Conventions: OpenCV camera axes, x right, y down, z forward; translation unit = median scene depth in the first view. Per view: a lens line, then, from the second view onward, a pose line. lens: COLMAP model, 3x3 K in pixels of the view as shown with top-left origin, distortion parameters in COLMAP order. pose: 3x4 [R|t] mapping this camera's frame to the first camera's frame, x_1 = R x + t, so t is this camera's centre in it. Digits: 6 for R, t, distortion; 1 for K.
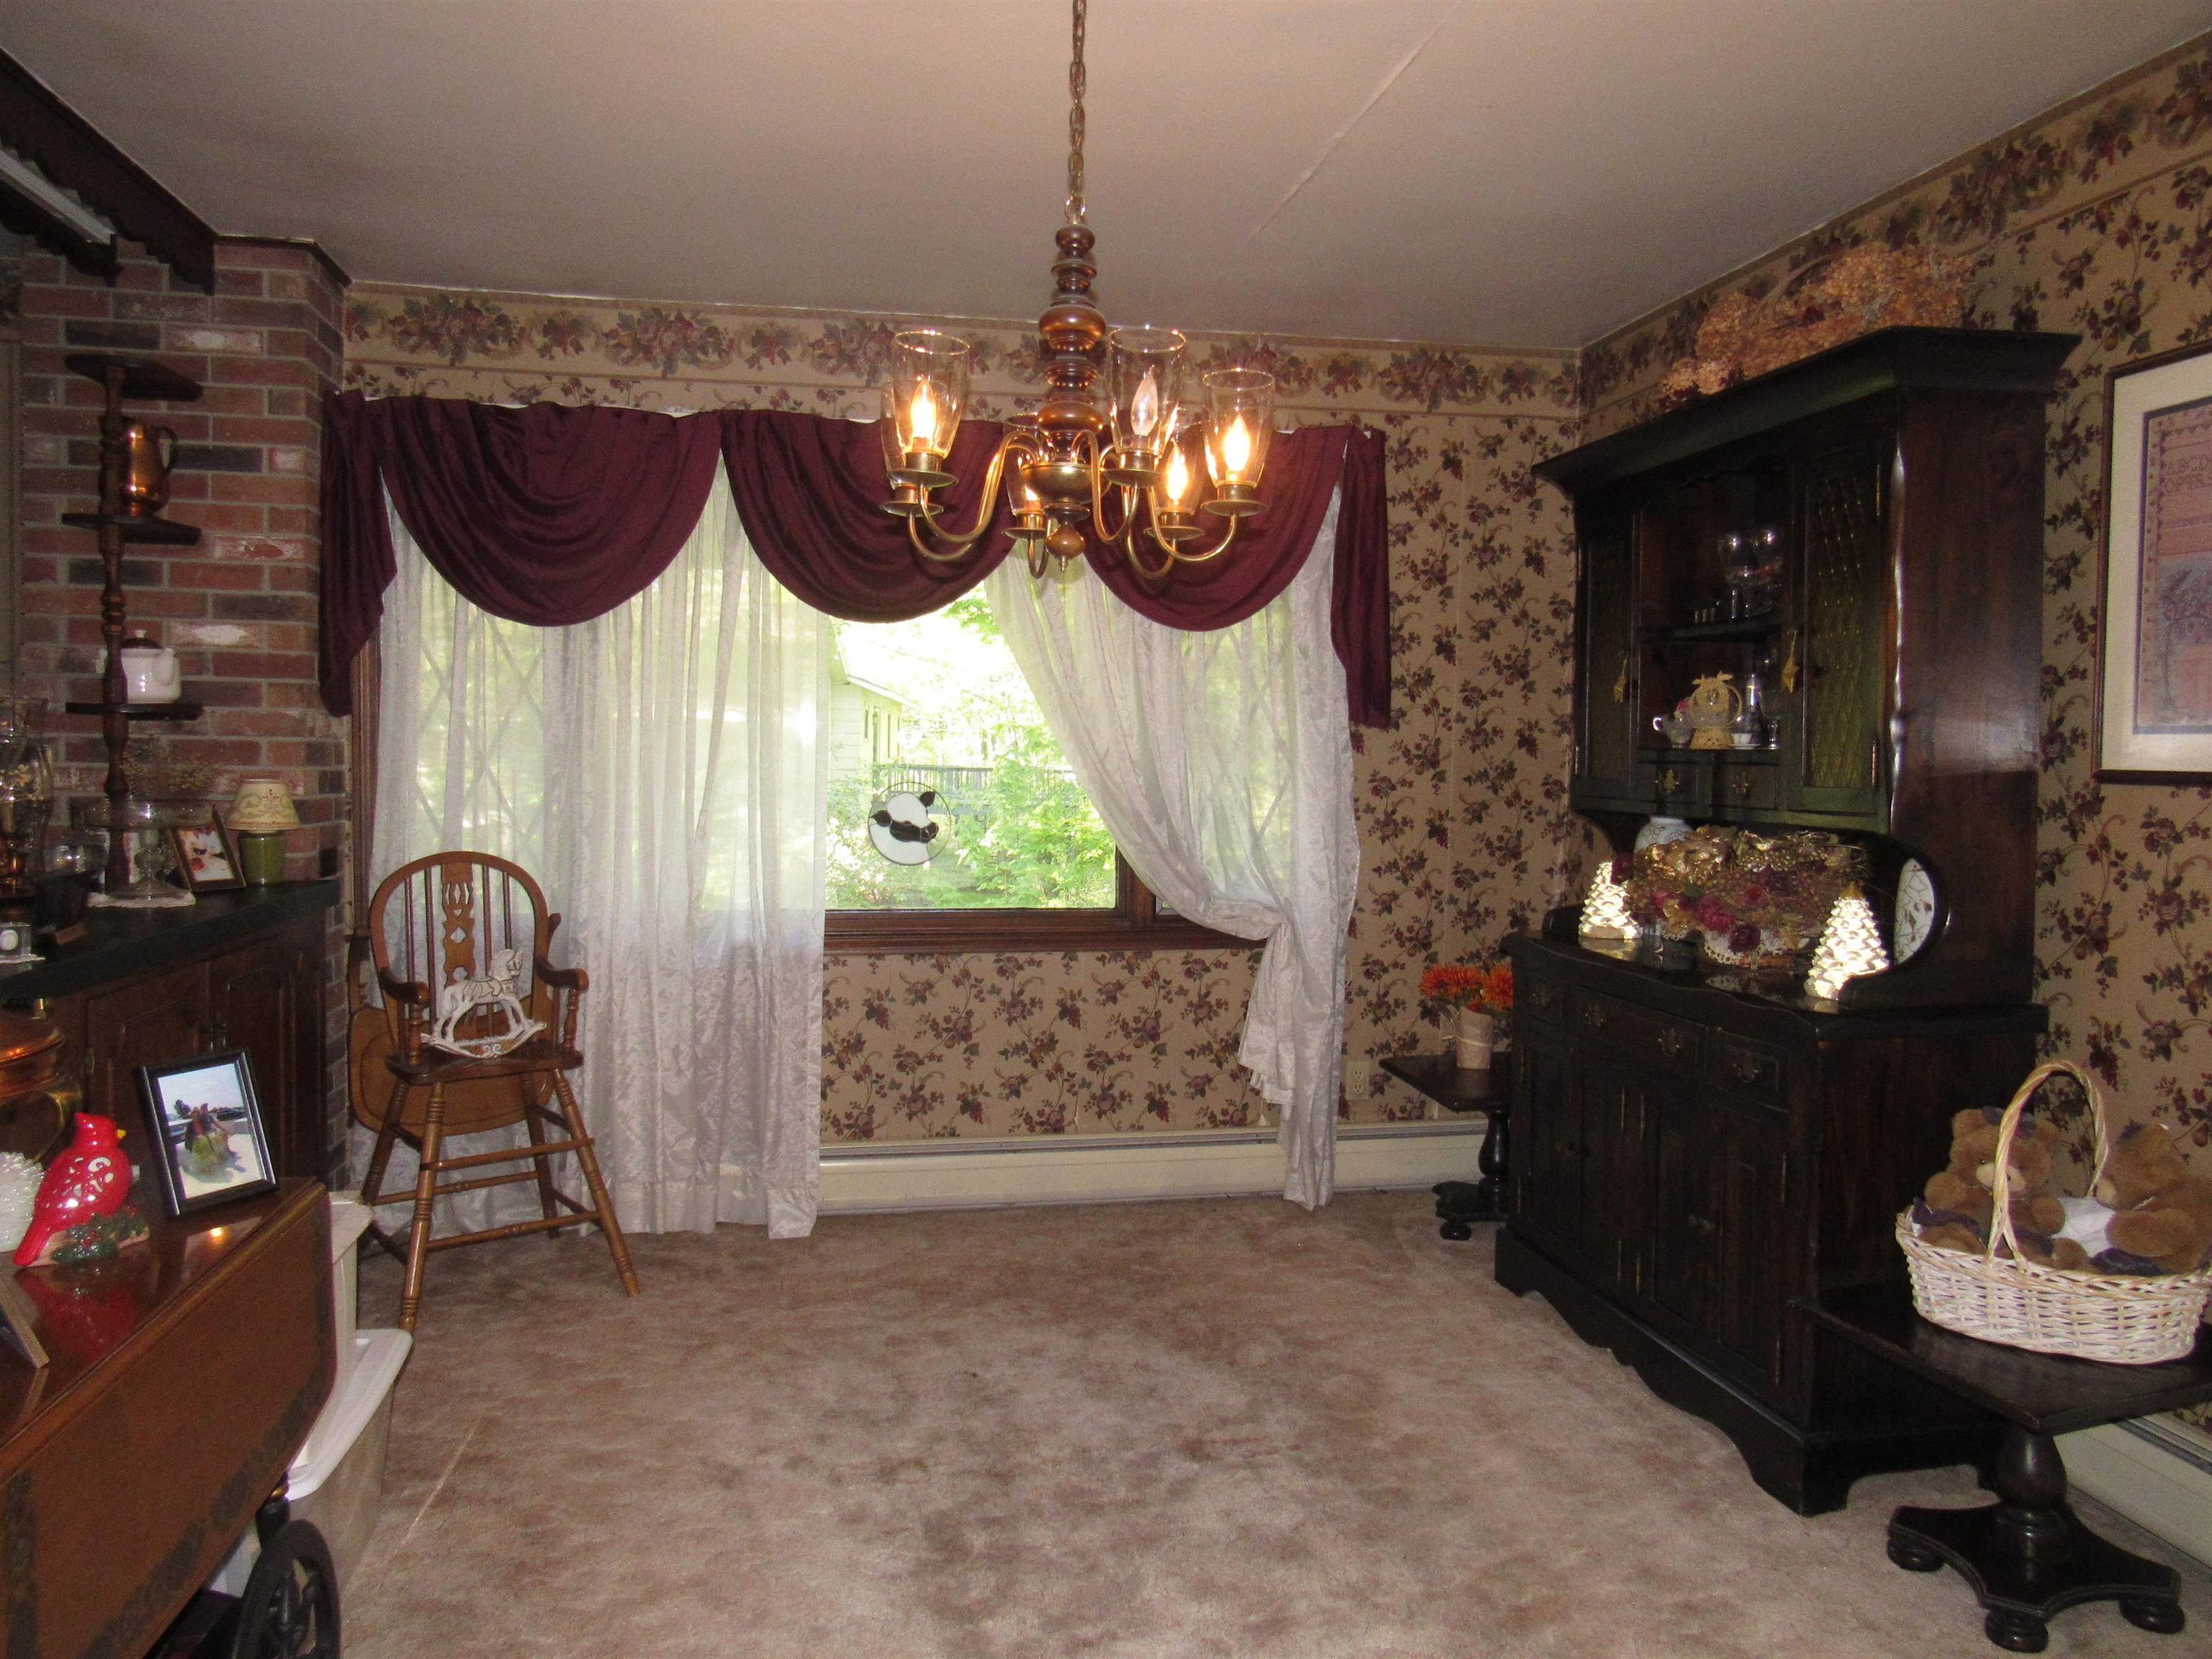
lens RADIAL K [[1572.6, 0, 1085.0], [0, 1572.6, 822.5], [0, 0, 1]] dist [-0.025736, 0.005776]
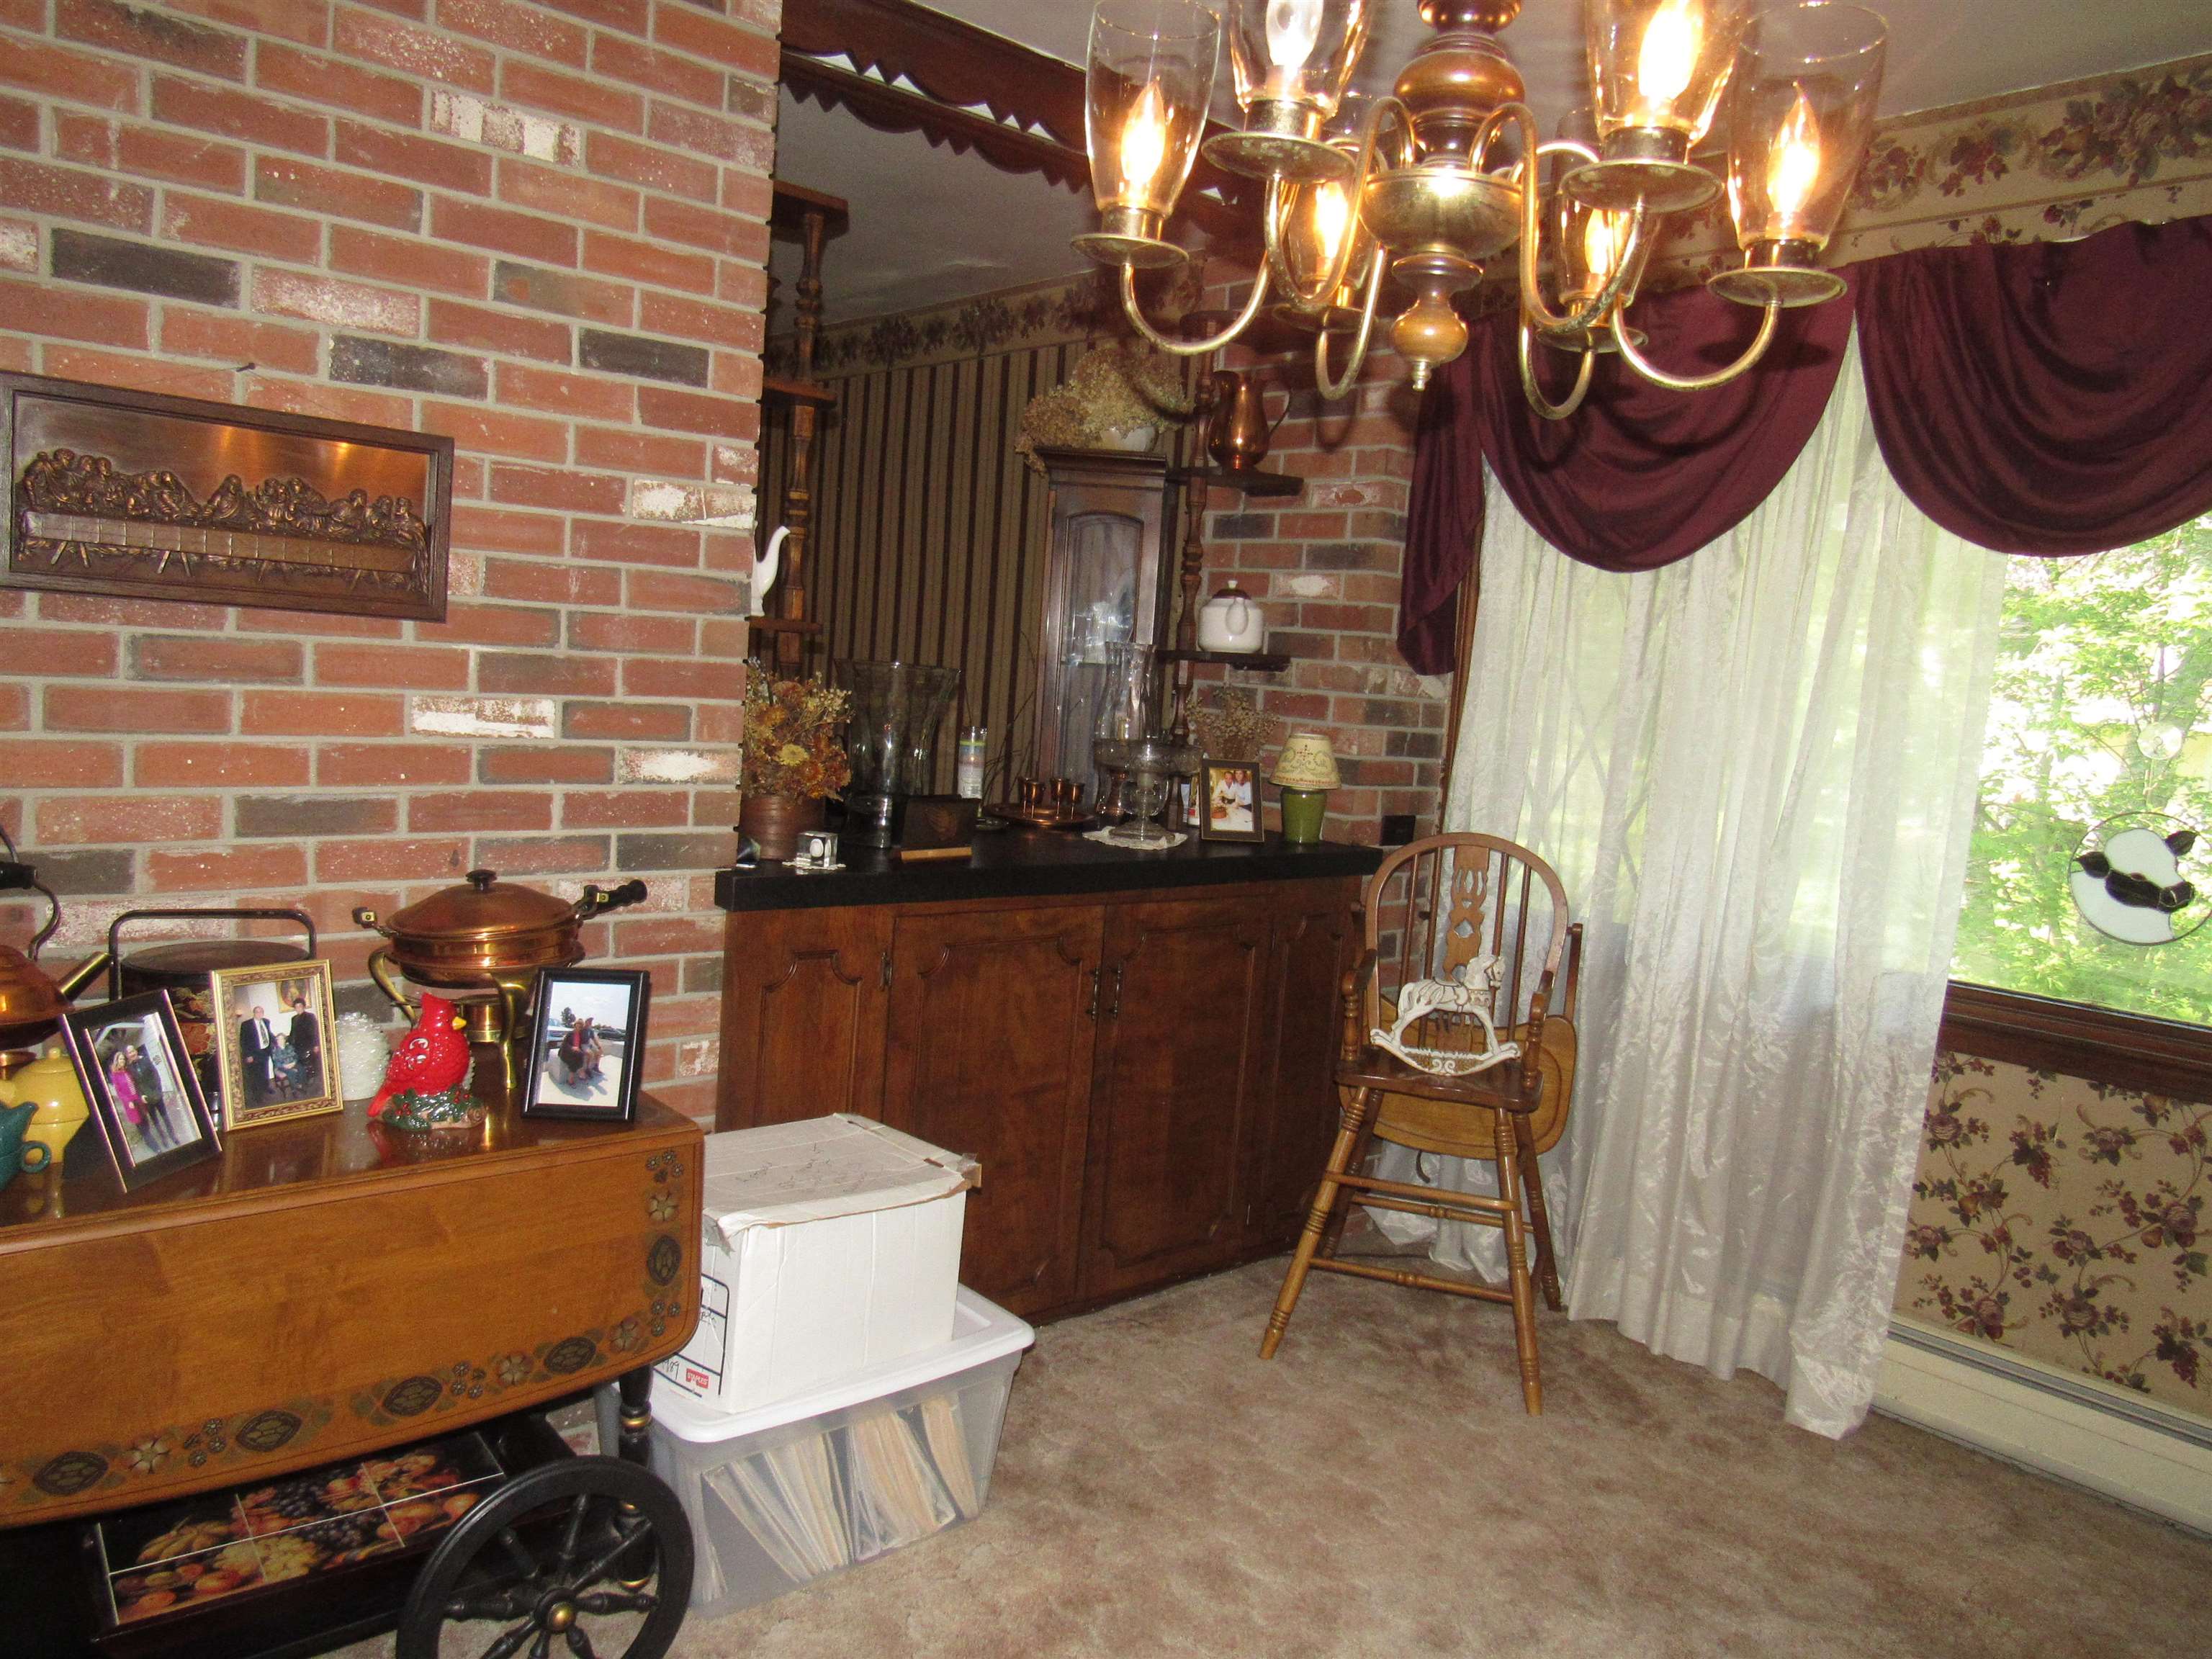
lens RADIAL K [[1572.6, 0, 1104.2], [0, 1572.6, 819.3], [0, 0, 1]] dist [-0.025736, 0.005776]
pose [[0.521808, 0.106494, -0.846390, 0.055521], [-0.101742, 0.992864, 0.062198, -0.005411], [0.846974, 0.053658, 0.528920, 0.089978]]
